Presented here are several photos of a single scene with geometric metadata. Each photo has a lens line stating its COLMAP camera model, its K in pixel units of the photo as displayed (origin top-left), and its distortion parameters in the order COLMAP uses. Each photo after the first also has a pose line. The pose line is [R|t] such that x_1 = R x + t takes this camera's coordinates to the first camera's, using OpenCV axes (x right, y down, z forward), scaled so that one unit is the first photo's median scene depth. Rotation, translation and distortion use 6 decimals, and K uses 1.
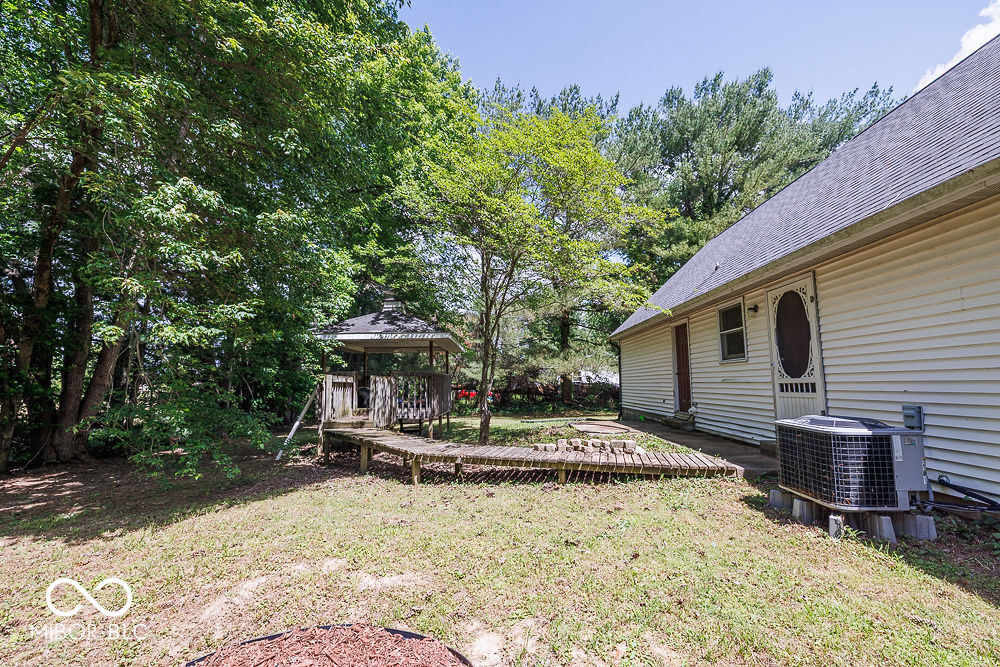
lens RADIAL K [[416.9, 0, 504.5], [0, 416.9, 329.3], [0, 0, 1]] dist [0.001468, 0.000430]
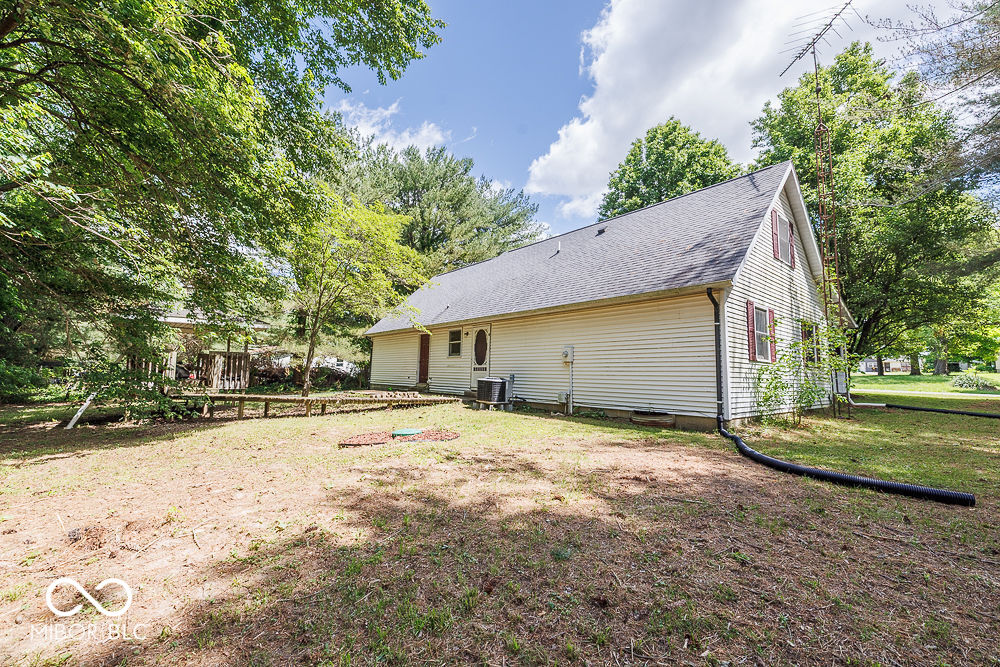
lens RADIAL K [[416.9, 0, 501.7], [0, 416.9, 332.9], [0, 0, 1]] dist [0.001468, 0.000430]
pose [[0.750829, 0.086639, 0.654790, -0.795741], [-0.111703, 0.993736, -0.003401, -0.075467], [-0.650983, -0.070588, 0.755803, -0.886173]]
